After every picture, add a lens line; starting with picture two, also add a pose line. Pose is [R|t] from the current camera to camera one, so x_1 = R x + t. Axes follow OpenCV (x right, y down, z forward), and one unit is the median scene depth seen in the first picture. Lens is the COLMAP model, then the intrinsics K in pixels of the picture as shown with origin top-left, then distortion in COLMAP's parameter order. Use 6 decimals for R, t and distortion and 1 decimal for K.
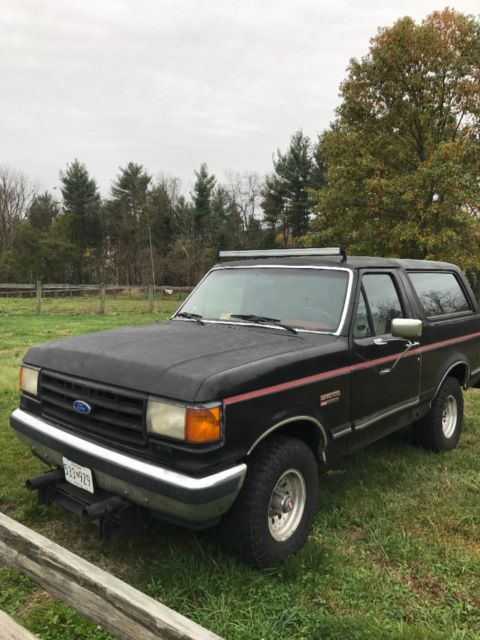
lens RADIAL K [[532.7, 0, 241.1], [0, 532.7, 310.6], [0, 0, 1]] dist [0.009799, 0.006592]
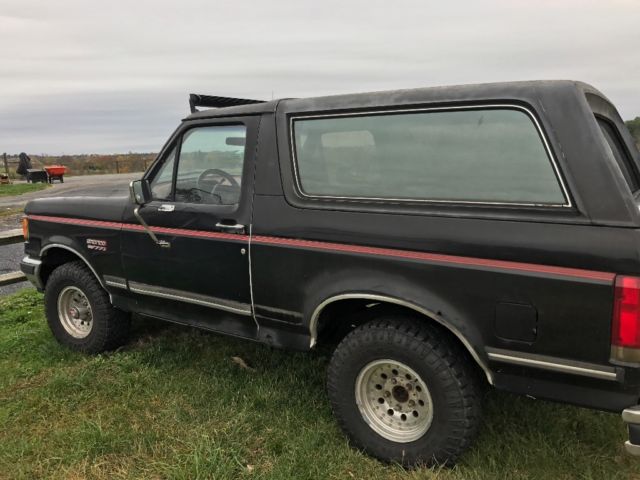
lens RADIAL K [[550.0, 0, 320.0], [0, 550.0, 240.0], [0, 0, 1]] dist [0.001346, 0.078349]
pose [[0.123378, 0.189552, -0.974088, 1.341263], [-0.035014, 0.981808, 0.186619, -0.074311], [0.991742, 0.011082, 0.127770, 1.322574]]
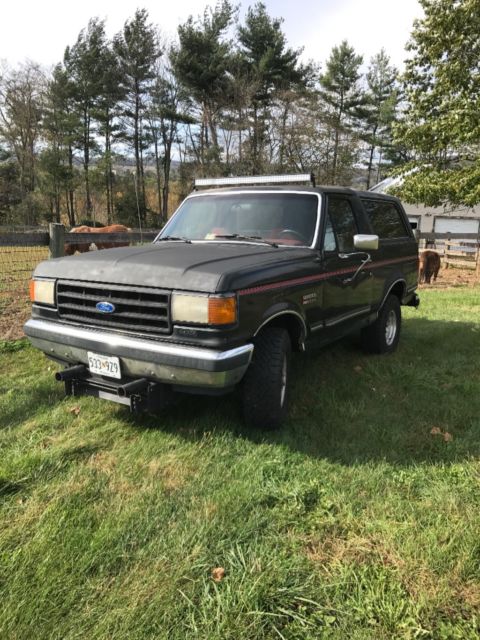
lens RADIAL K [[546.4, 0, 245.8], [0, 546.4, 308.4], [0, 0, 1]] dist [-0.000560, 0.003371]
pose [[0.987912, -0.024786, 0.153021, -0.168794], [0.011418, 0.996088, 0.087626, 0.077301], [-0.154594, -0.084819, 0.984330, -0.209979]]
